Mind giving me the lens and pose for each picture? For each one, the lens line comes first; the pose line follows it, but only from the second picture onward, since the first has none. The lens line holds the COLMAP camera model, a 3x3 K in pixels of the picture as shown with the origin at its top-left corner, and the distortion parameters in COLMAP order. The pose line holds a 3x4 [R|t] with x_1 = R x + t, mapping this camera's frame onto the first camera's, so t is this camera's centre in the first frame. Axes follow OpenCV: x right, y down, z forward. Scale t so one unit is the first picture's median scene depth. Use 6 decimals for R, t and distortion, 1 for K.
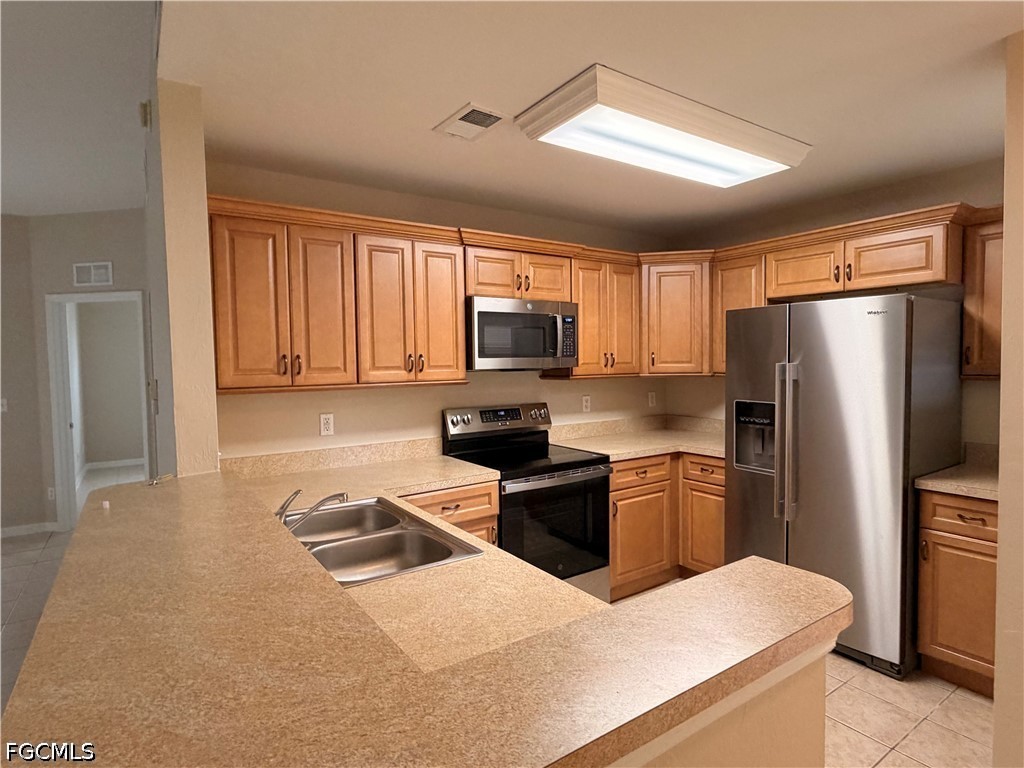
lens RADIAL K [[546.7, 0, 512.5], [0, 546.7, 382.7], [0, 0, 1]] dist [-0.000028, 0.001170]
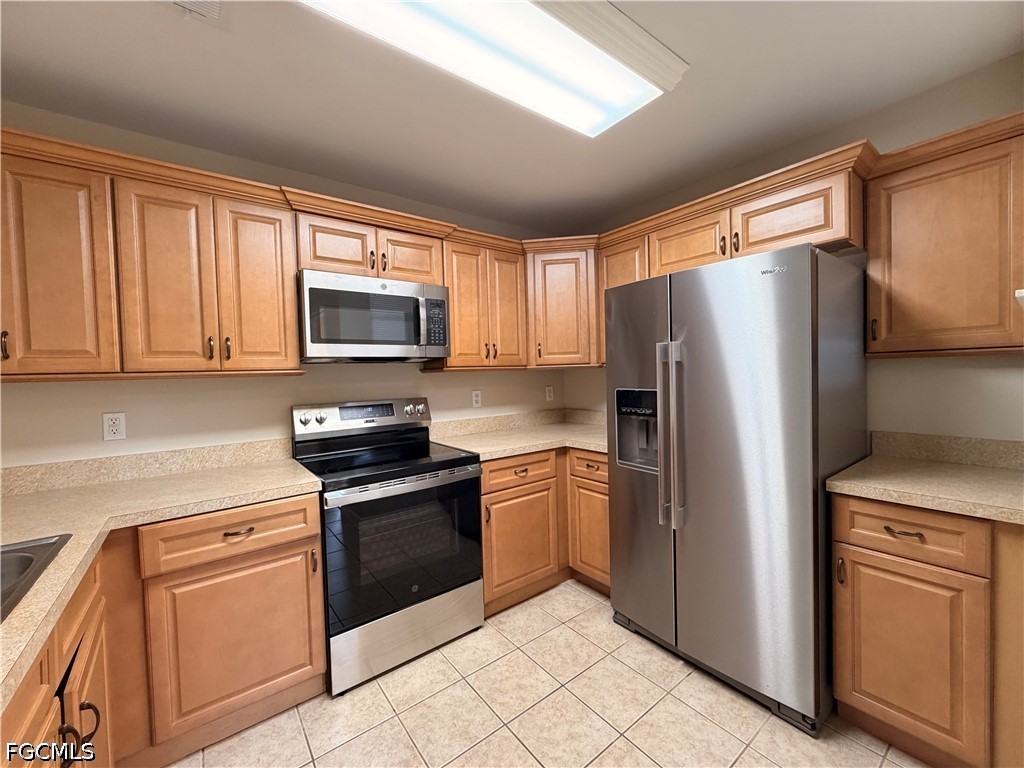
lens RADIAL K [[408.7, 0, 508.3], [0, 408.7, 382.1], [0, 0, 1]] dist [-0.000053, -0.000870]
pose [[0.998631, -0.016365, 0.049679, 0.209005], [0.017302, 0.999679, -0.018503, 0.031624], [-0.049360, 0.019338, 0.998594, 0.359786]]
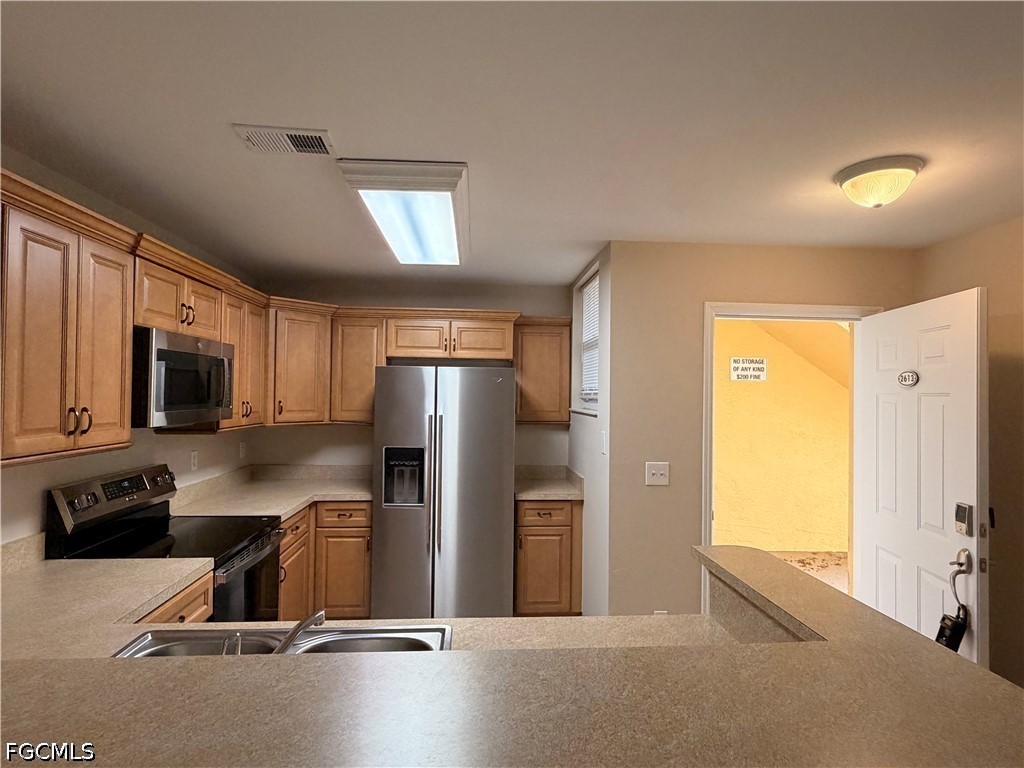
lens RADIAL K [[546.7, 0, 513.3], [0, 546.7, 385.3], [0, 0, 1]] dist [-0.000028, 0.001170]
pose [[0.504940, 0.034219, 0.862476, -0.457107], [0.016194, 0.998662, -0.049103, -0.036558], [-0.863002, 0.038761, 0.503711, 0.212099]]
